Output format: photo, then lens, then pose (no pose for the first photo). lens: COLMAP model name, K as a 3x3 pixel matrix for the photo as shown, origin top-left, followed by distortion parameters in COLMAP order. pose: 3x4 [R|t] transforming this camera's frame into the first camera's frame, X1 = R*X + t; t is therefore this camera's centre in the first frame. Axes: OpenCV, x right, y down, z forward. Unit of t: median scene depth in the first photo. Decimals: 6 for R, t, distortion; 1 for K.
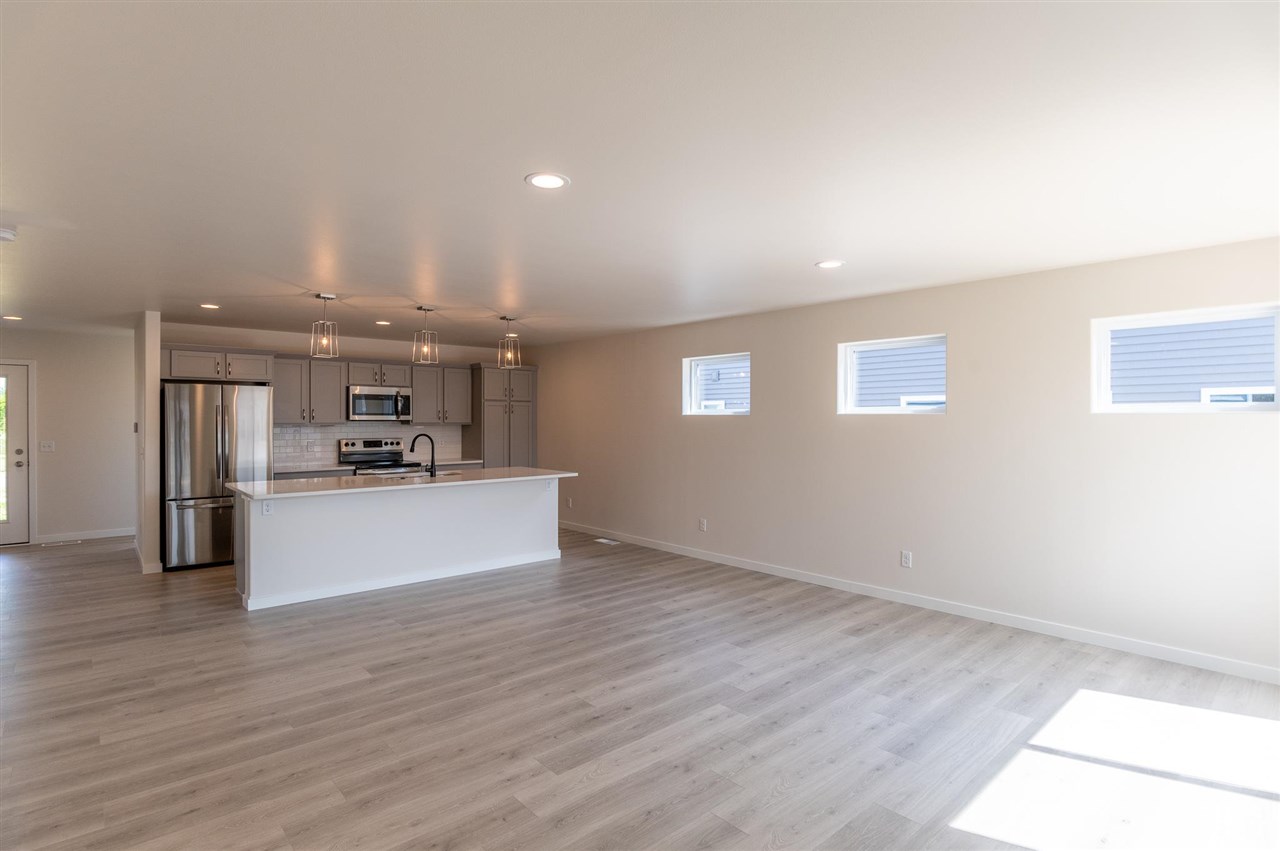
lens RADIAL K [[645.0, 0, 645.3], [0, 645.0, 425.0], [0, 0, 1]] dist [-0.020850, -0.000964]
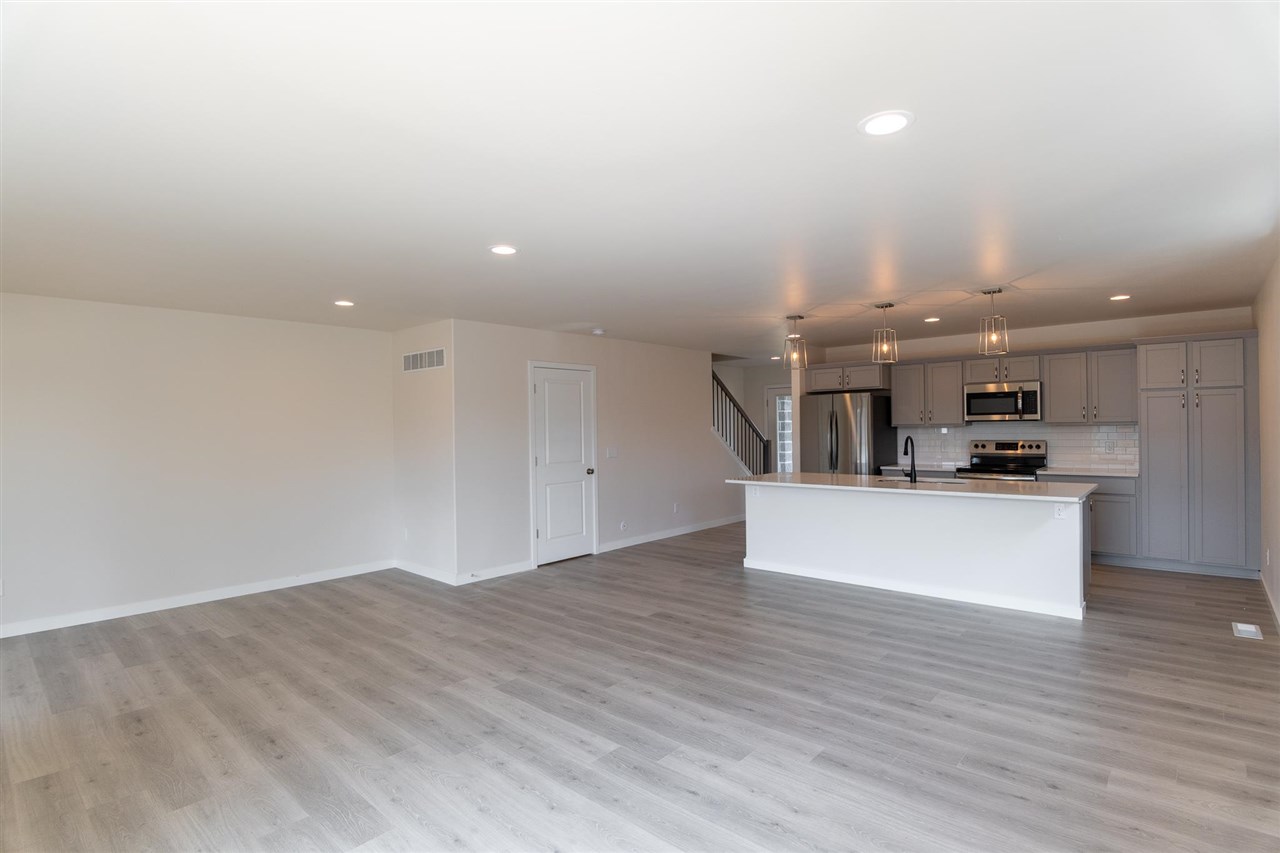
lens RADIAL K [[645.0, 0, 645.2], [0, 645.0, 427.6], [0, 0, 1]] dist [-0.020850, -0.000964]
pose [[0.090922, 0.000508, -0.995858, 0.712906], [0.008143, 0.999966, 0.001253, -0.003692], [0.995825, -0.008224, 0.090915, 0.683246]]
